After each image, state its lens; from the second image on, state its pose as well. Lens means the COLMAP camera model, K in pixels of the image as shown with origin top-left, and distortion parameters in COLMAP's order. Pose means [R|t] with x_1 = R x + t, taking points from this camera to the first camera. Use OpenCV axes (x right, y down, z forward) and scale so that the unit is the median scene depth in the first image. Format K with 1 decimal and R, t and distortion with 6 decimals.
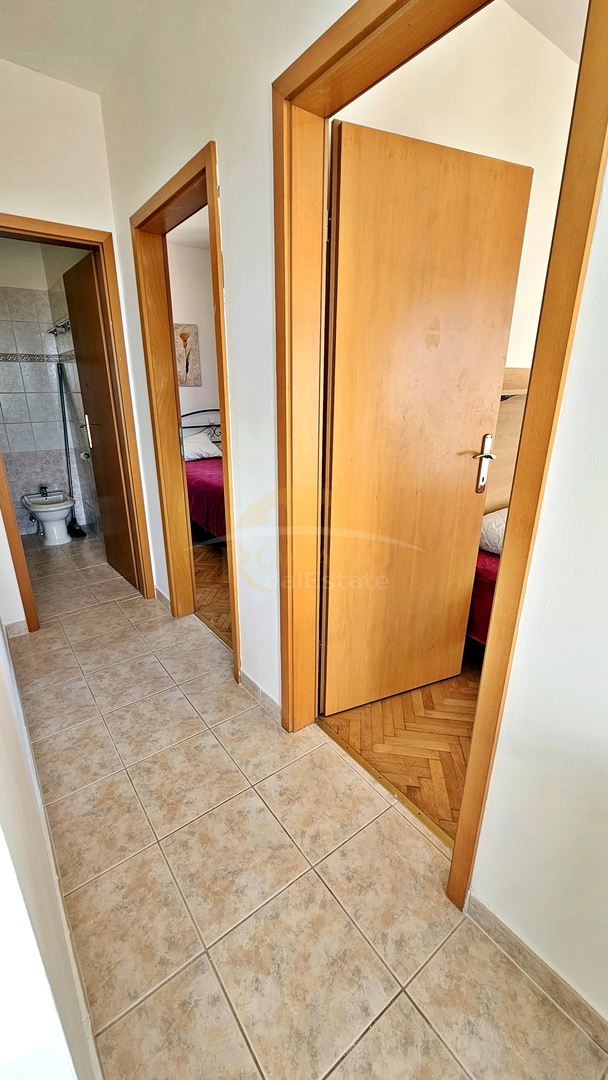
lens RADIAL K [[440.5, 0, 303.1], [0, 440.5, 539.0], [0, 0, 1]] dist [-0.000045, -0.000243]
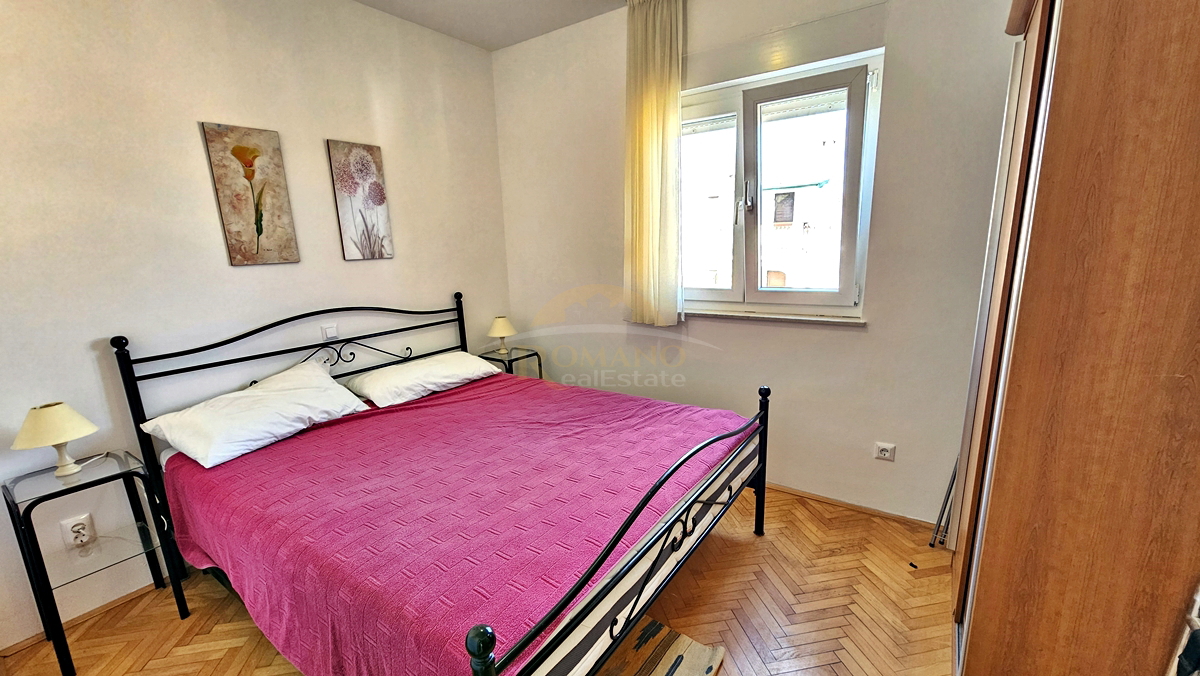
lens RADIAL K [[489.4, 0, 599.7], [0, 489.4, 343.5], [0, 0, 1]] dist [-0.000045, -0.000243]
pose [[0.947341, -0.098992, 0.304543, -0.102944], [0.138280, 0.984241, -0.110219, -0.172995], [-0.288833, 0.146527, 0.946100, 0.464520]]
